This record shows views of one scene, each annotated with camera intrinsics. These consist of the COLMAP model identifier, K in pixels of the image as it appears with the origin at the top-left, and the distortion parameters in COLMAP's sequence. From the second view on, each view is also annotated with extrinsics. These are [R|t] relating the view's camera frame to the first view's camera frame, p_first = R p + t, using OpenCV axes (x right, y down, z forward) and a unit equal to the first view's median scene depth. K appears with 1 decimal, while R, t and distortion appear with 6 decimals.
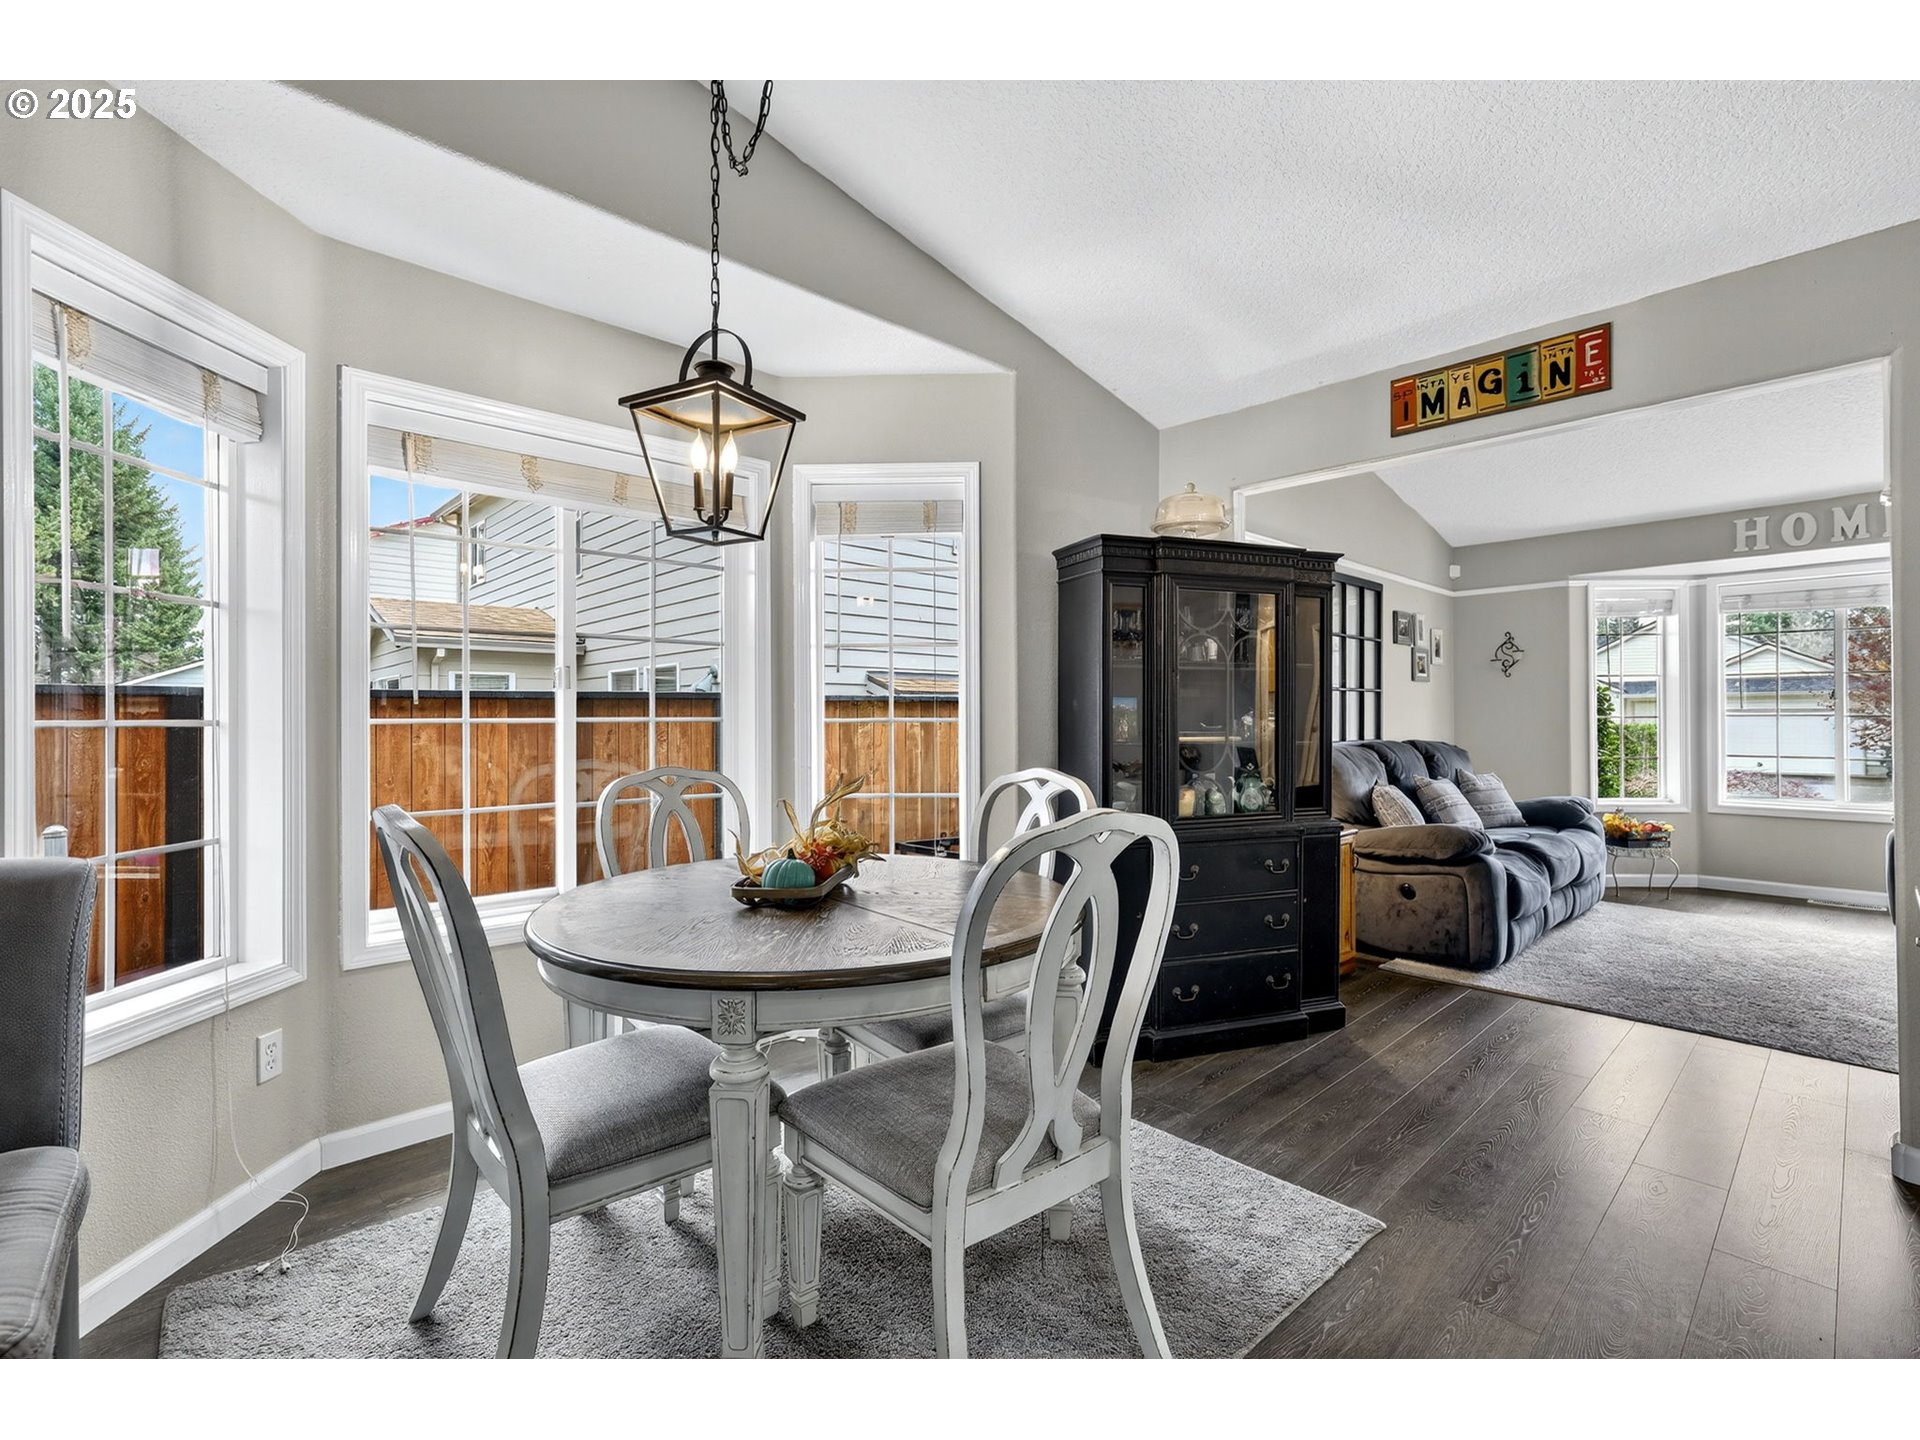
lens RADIAL K [[874.8, 0, 963.5], [0, 874.8, 715.3], [0, 0, 1]] dist [-0.008714, 0.004977]
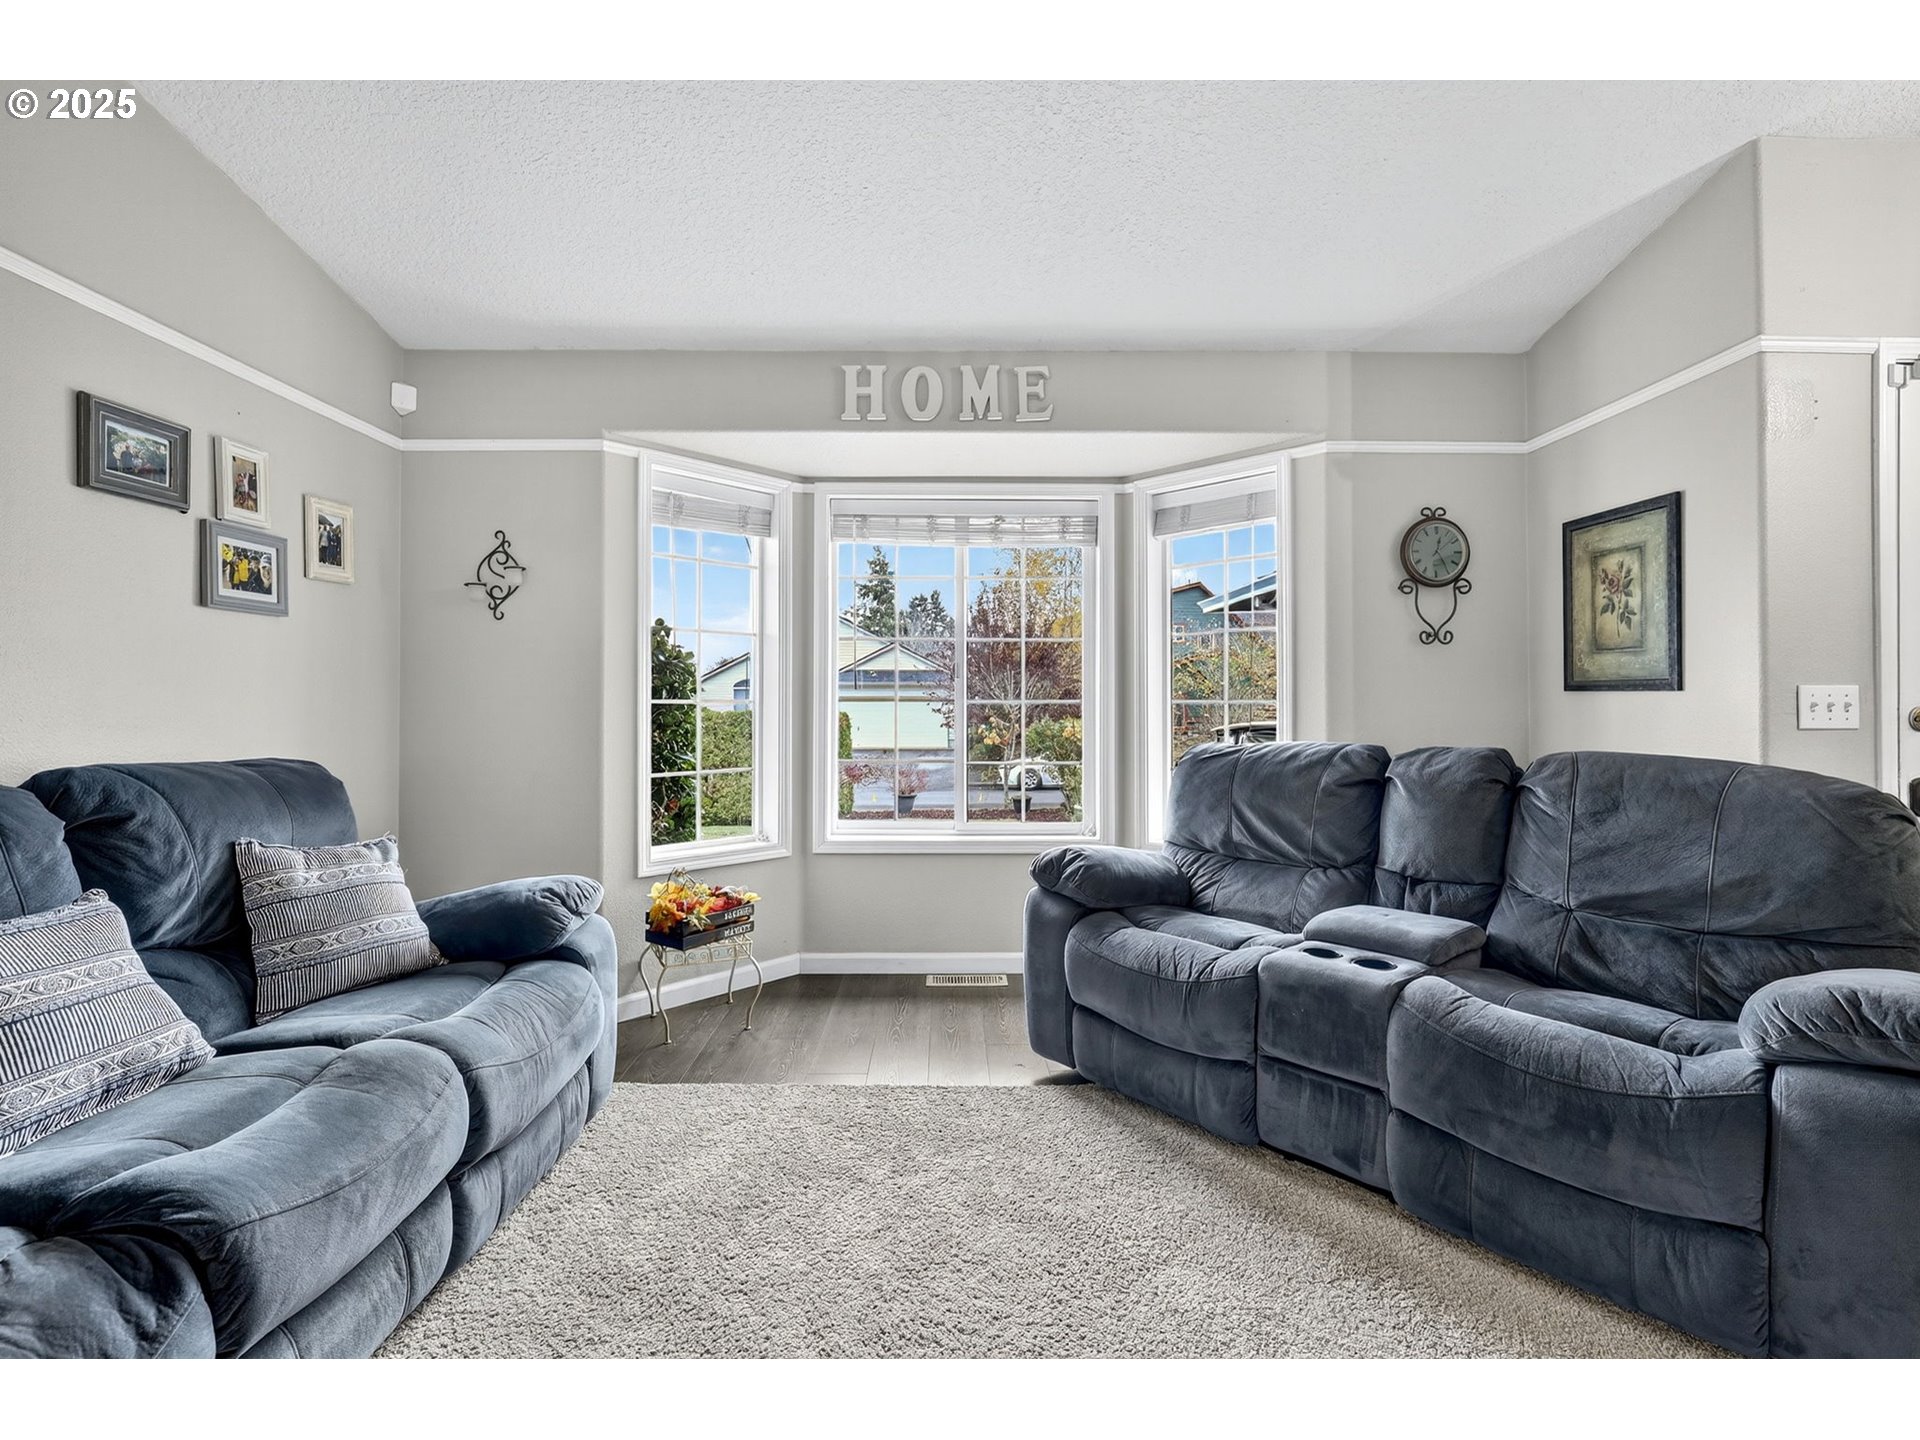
lens RADIAL K [[874.8, 0, 954.4], [0, 874.8, 691.8], [0, 0, 1]] dist [-0.008714, 0.004977]
pose [[0.688748, 0.012788, 0.724888, 0.524408], [-0.008362, 0.999918, -0.009694, -0.000158], [-0.724953, 0.000616, 0.688798, 0.552875]]
